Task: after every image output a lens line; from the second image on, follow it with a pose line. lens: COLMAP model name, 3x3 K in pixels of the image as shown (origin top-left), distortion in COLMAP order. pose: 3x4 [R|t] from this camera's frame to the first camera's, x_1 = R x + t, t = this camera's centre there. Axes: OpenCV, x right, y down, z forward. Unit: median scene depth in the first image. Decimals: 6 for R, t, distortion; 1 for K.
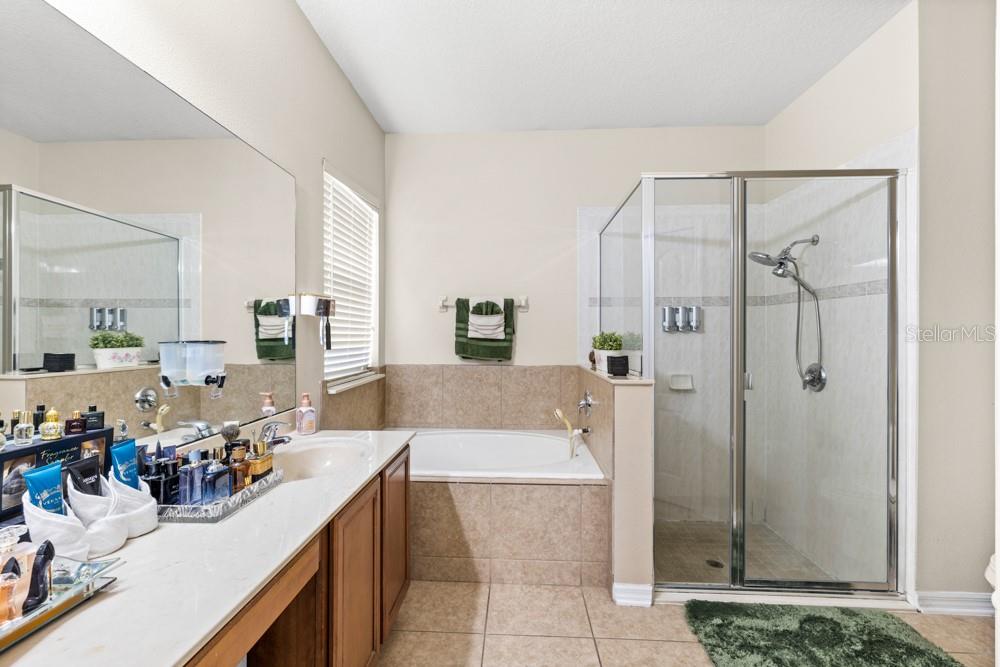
lens RADIAL K [[429.2, 0, 496.0], [0, 429.2, 332.7], [0, 0, 1]] dist [-0.000133, 0.000058]
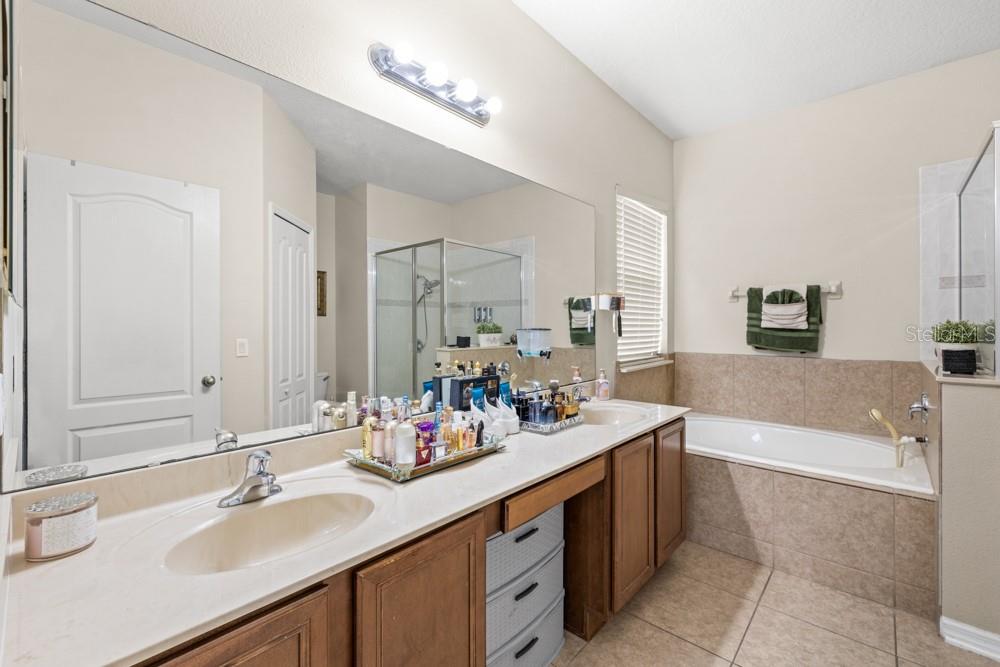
lens RADIAL K [[429.2, 0, 494.9], [0, 429.2, 327.0], [0, 0, 1]] dist [-0.000133, 0.000058]
pose [[0.773784, 0.001619, -0.633448, 0.119330], [0.004188, 0.999962, 0.007672, 0.000342], [0.633436, -0.008589, 0.773747, -0.200467]]
